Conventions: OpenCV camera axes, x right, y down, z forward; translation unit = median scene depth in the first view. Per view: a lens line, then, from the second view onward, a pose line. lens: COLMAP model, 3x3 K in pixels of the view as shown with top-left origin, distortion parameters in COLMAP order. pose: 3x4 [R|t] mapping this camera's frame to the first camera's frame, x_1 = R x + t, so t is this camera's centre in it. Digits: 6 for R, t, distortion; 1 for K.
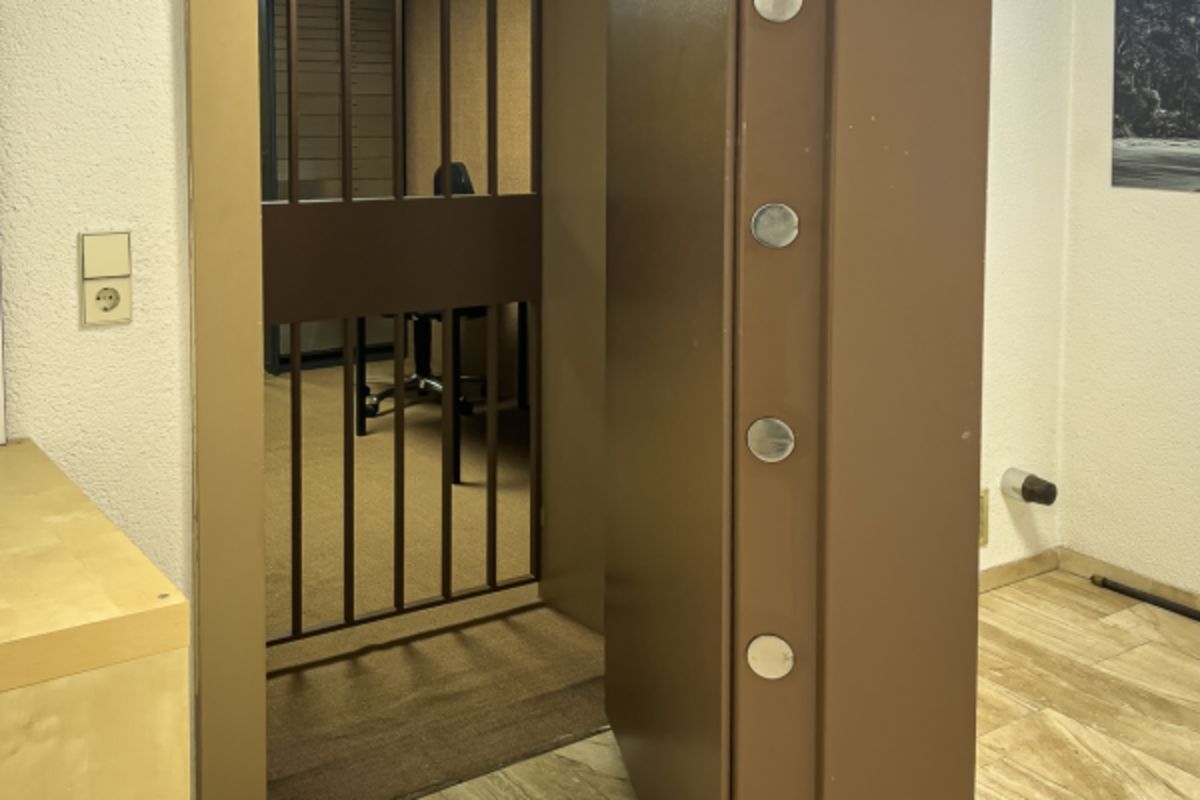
lens RADIAL K [[898.0, 0, 598.3], [0, 898.0, 400.3], [0, 0, 1]] dist [0.052589, -0.045703]
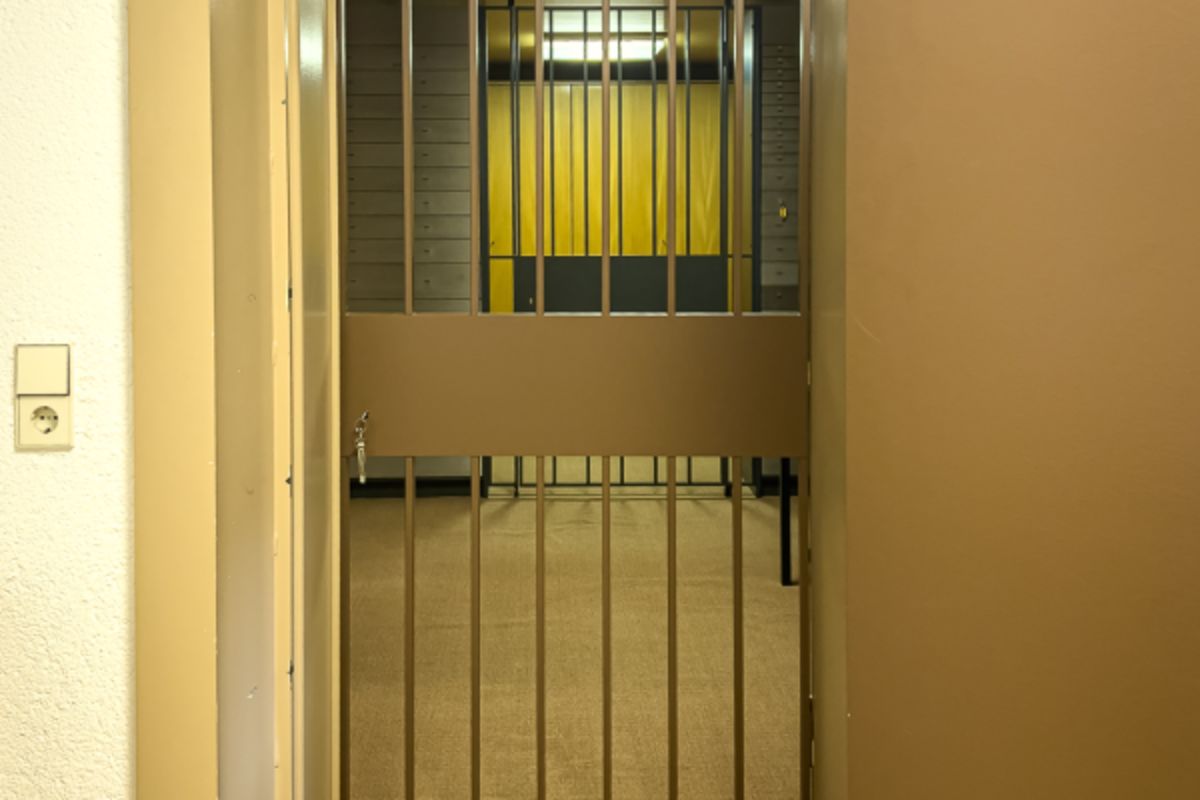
lens RADIAL K [[898.0, 0, 601.1], [0, 898.0, 397.2], [0, 0, 1]] dist [0.052589, -0.045703]
pose [[0.862716, 0.082206, -0.498962, 0.335505], [-0.145271, 0.985396, -0.088829, -0.129680], [0.484373, 0.149119, 0.862059, 0.499203]]
